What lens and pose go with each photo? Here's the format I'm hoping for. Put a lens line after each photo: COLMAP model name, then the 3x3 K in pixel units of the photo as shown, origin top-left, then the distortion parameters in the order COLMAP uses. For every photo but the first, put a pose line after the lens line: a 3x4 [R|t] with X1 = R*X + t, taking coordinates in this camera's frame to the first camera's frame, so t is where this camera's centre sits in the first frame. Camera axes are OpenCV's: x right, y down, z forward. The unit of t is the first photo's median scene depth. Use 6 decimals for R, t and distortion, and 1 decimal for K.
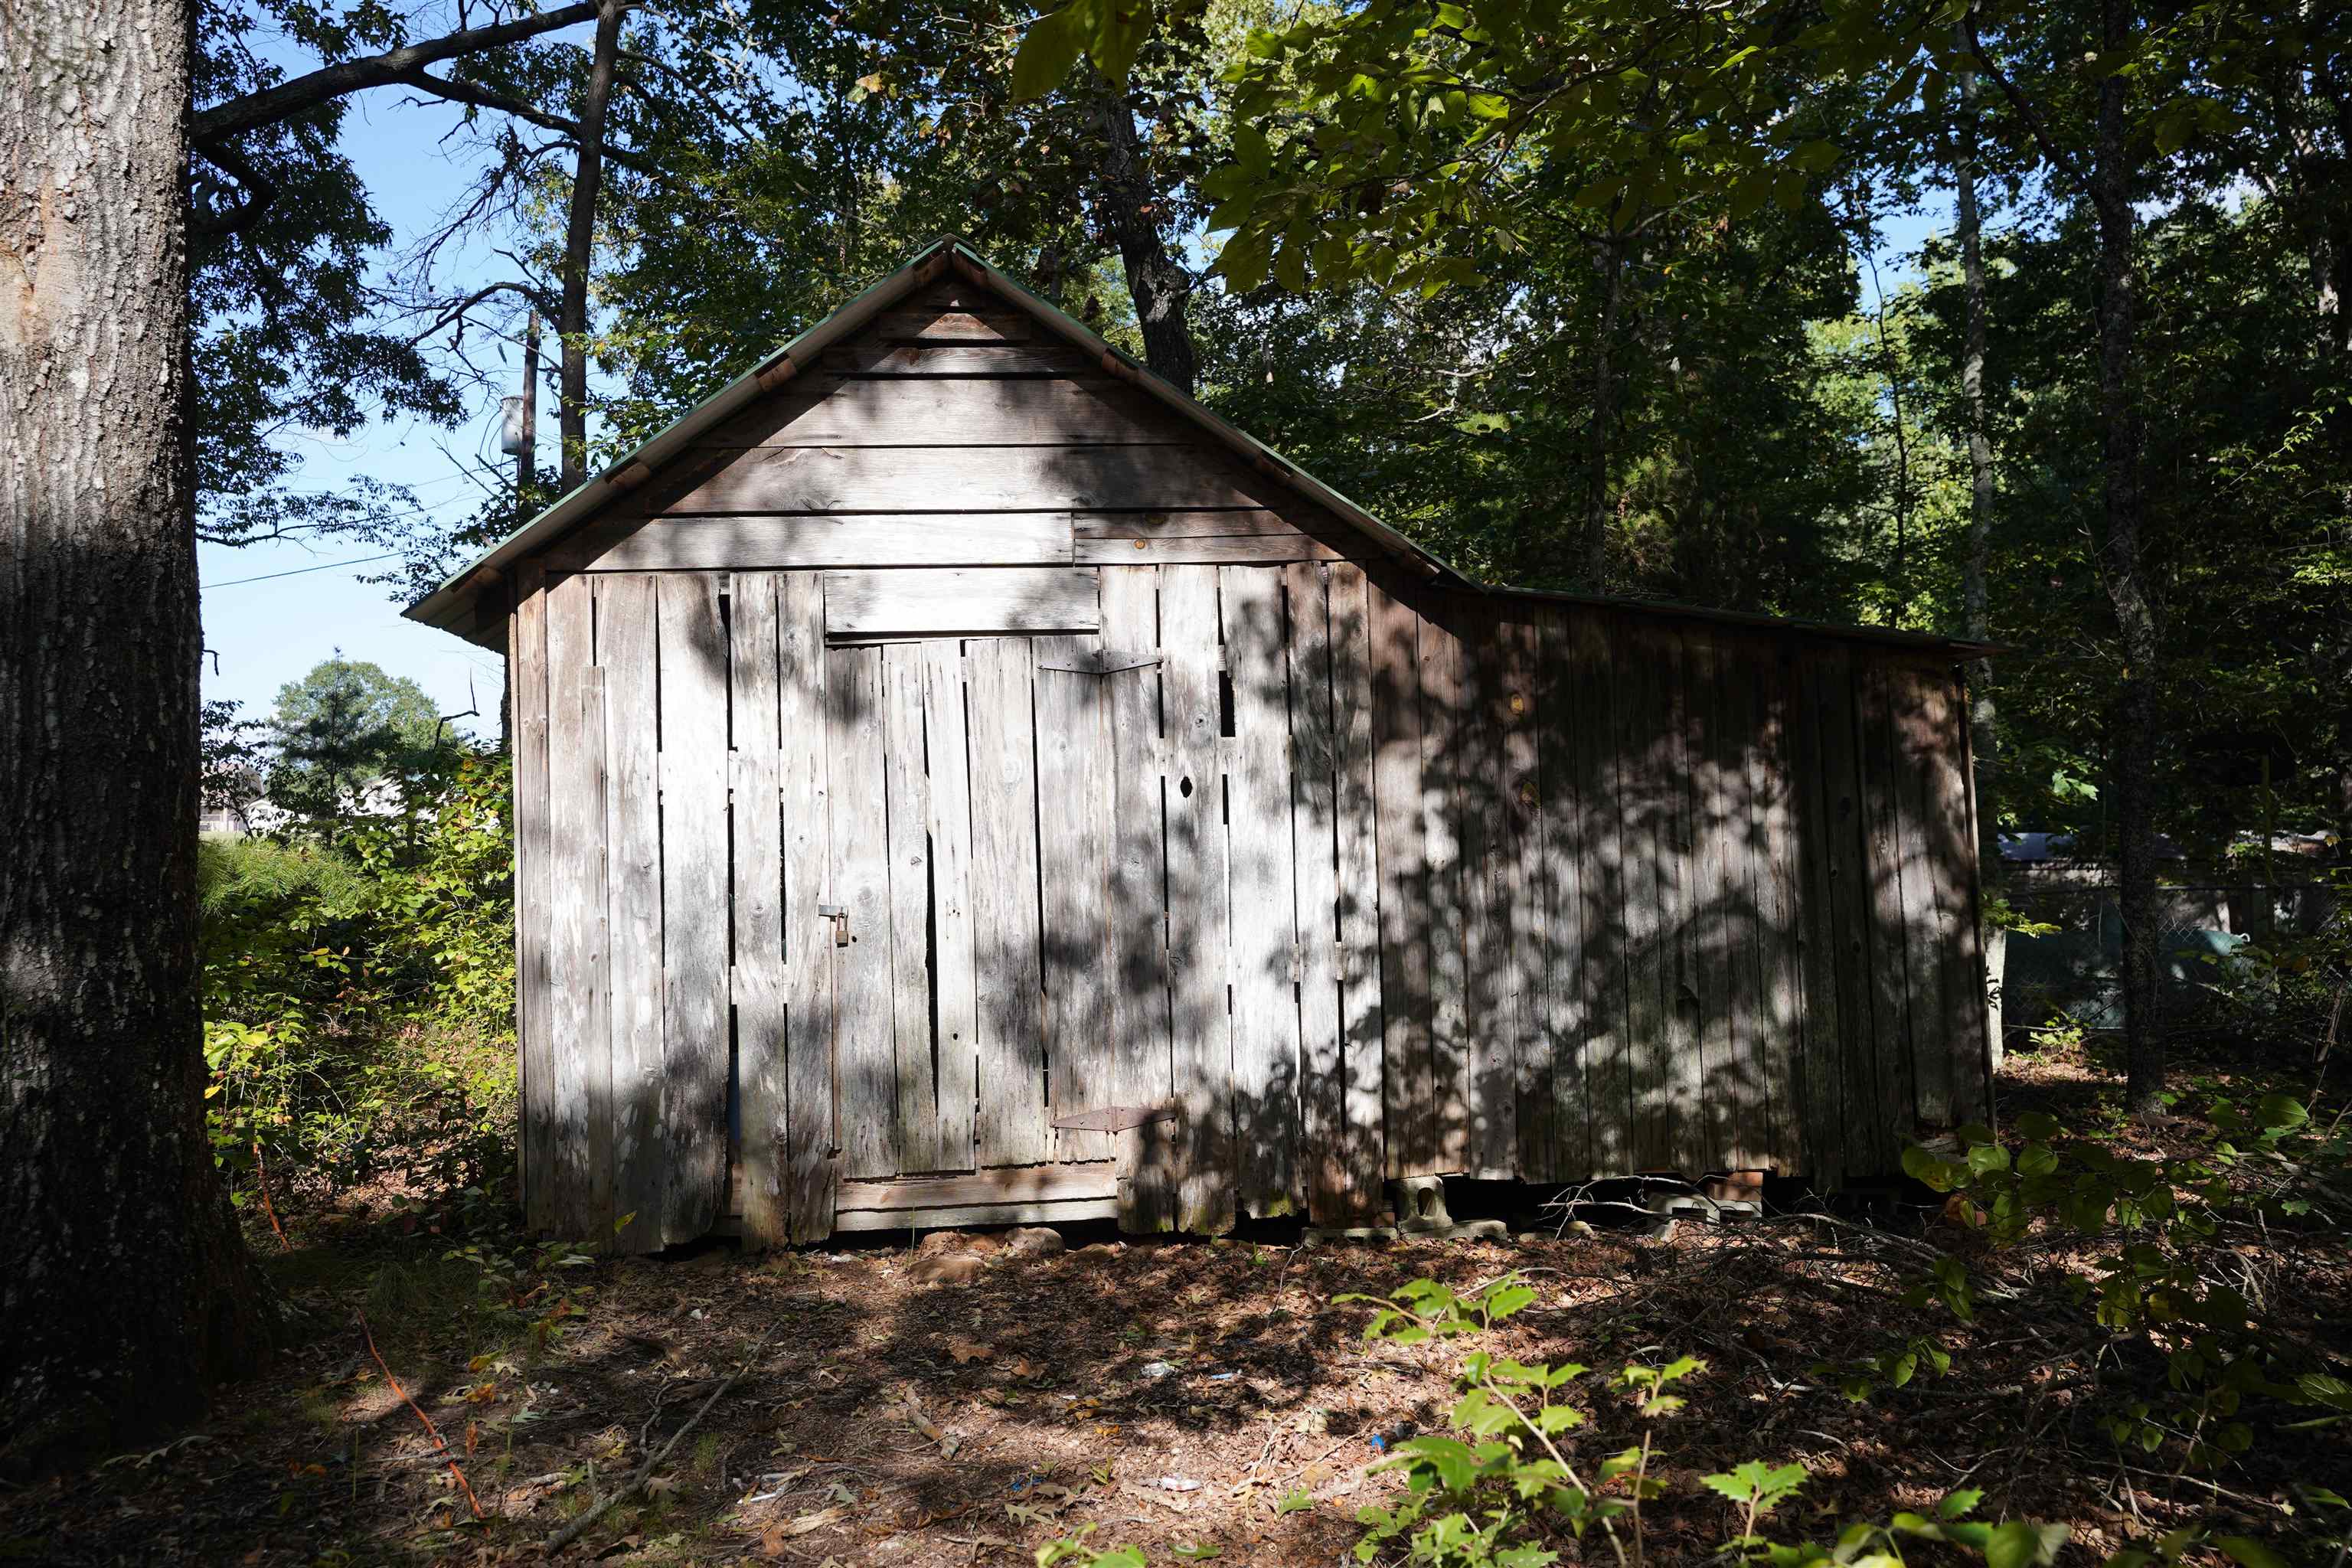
lens RADIAL K [[1757.4, 0, 1175.6], [0, 1757.4, 780.0], [0, 0, 1]] dist [0.054934, -0.000399]
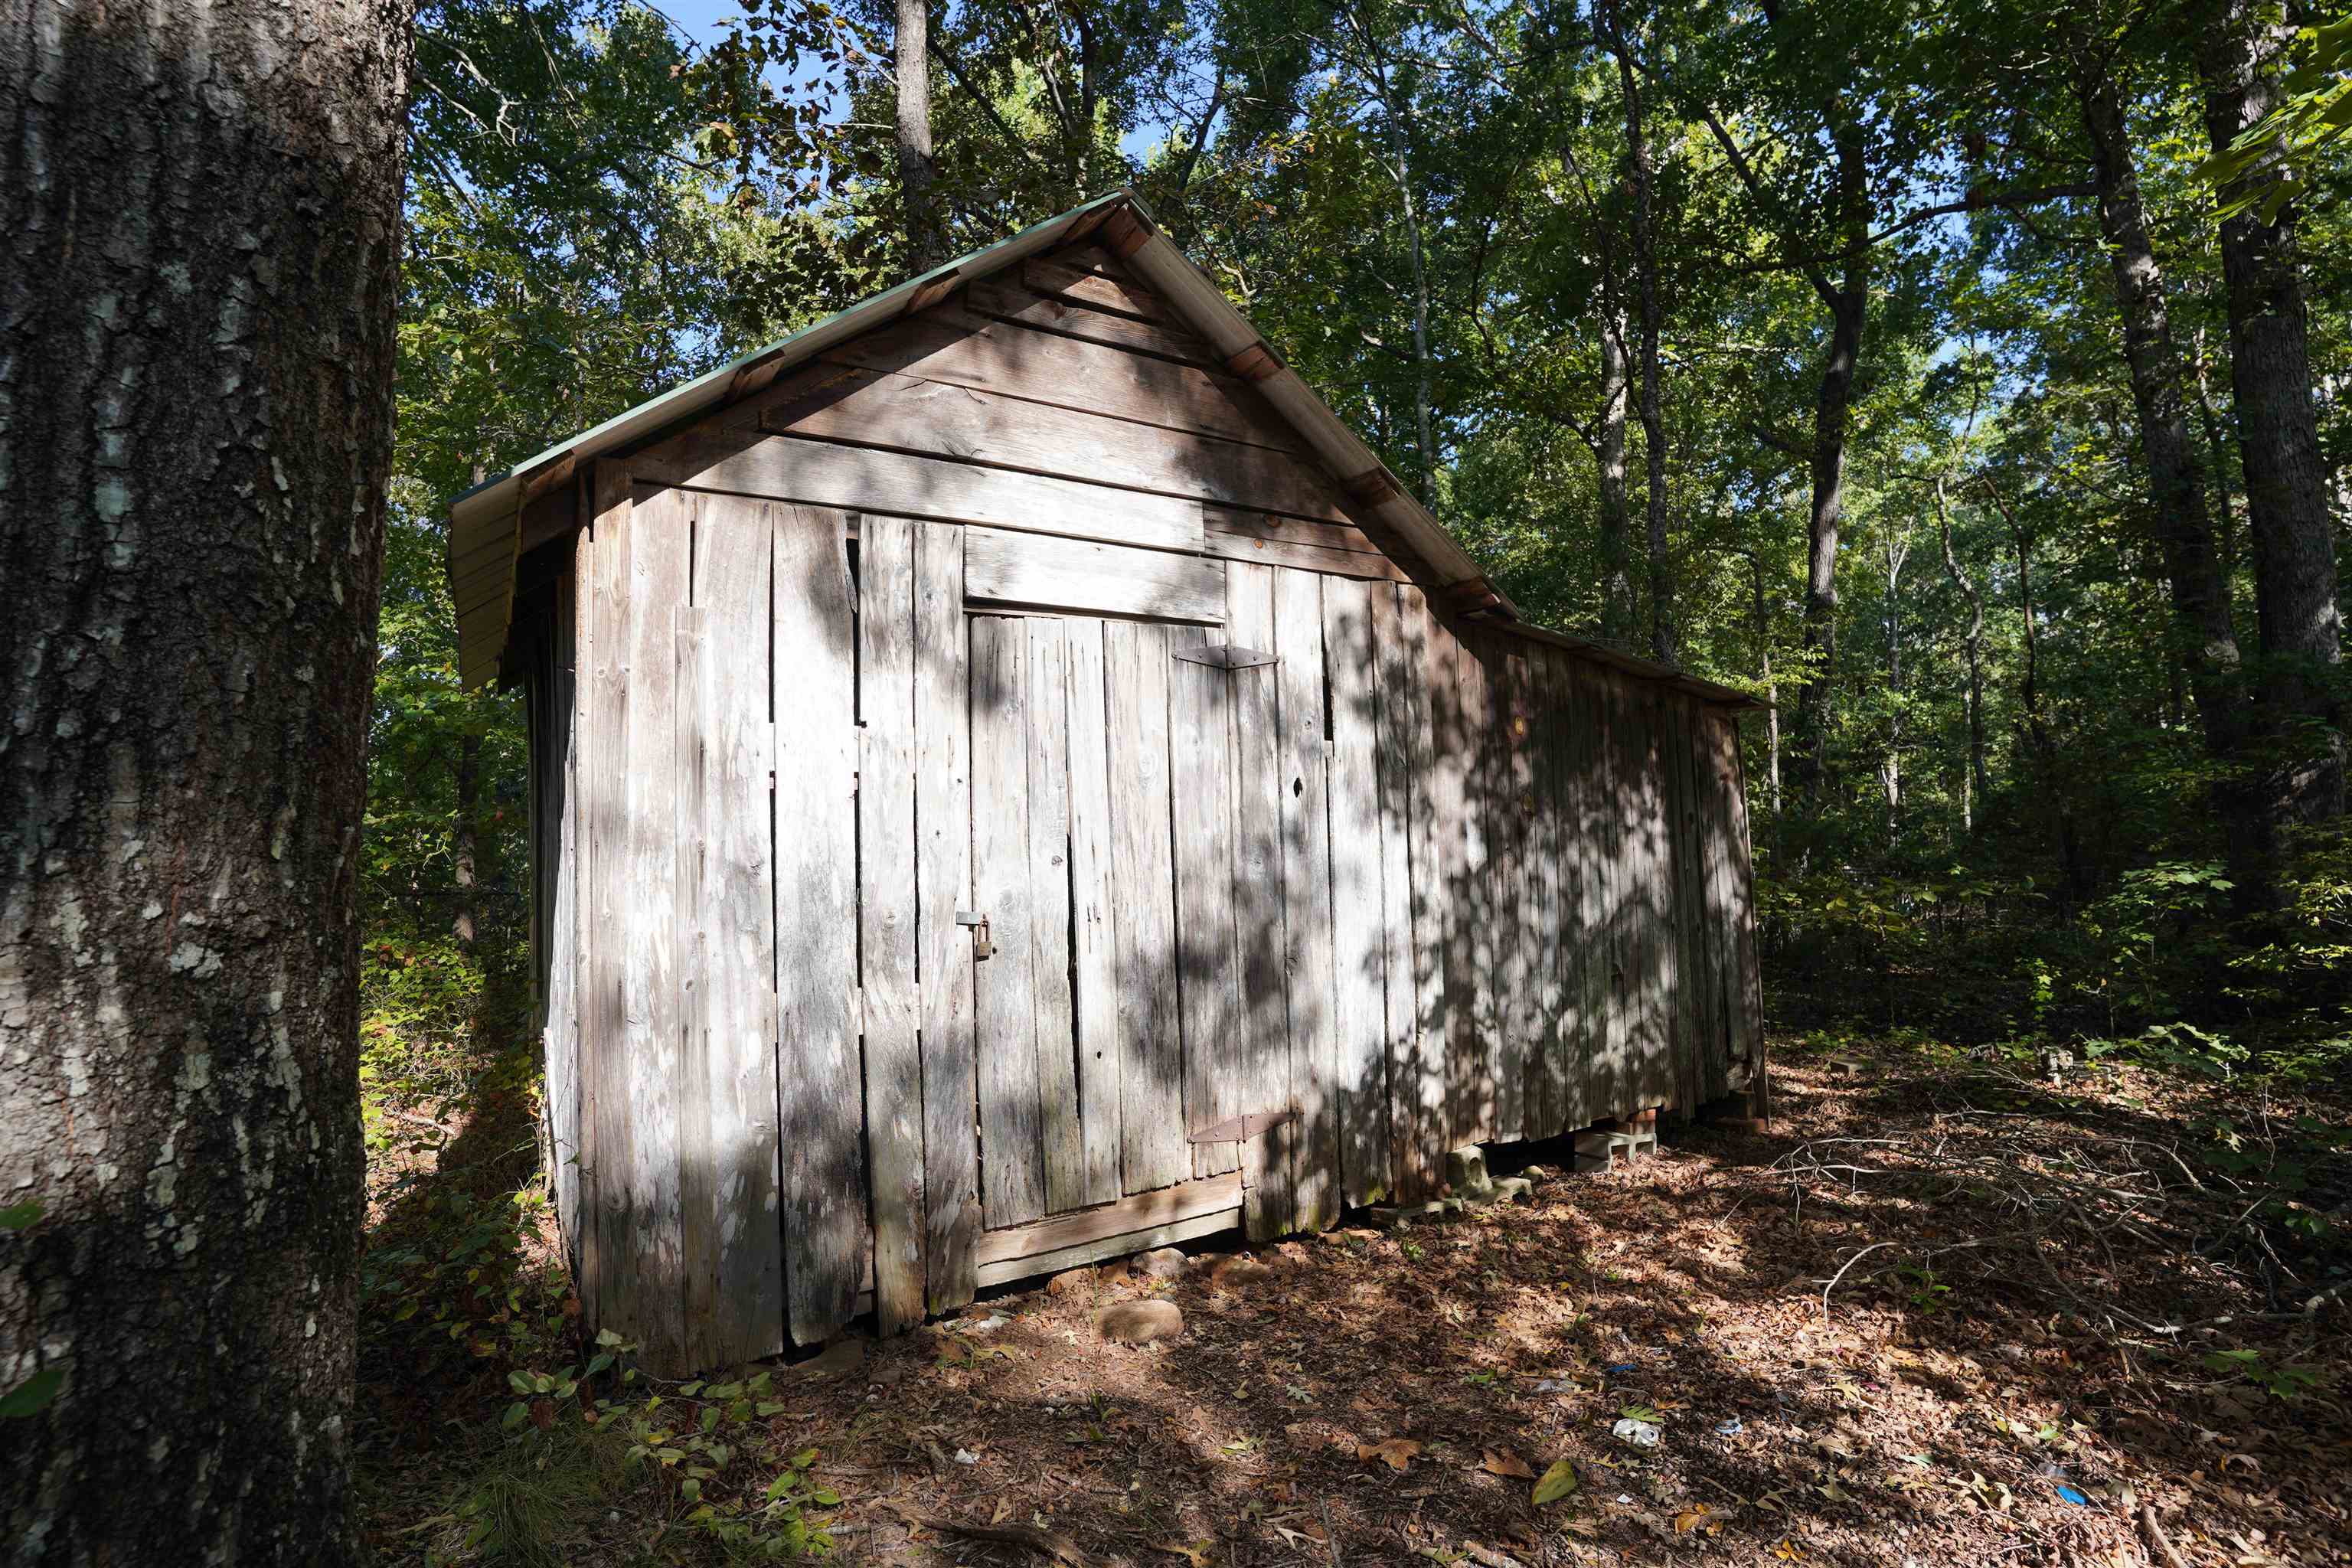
lens RADIAL K [[1140.3, 0, 1178.3], [0, 1140.3, 784.7], [0, 0, 1]] dist [-0.065774, 0.025706]
pose [[0.882972, 0.035661, 0.468070, -0.361888], [-0.022648, 0.999185, -0.033403, 0.024701], [-0.468879, 0.018893, 0.883060, 0.456247]]
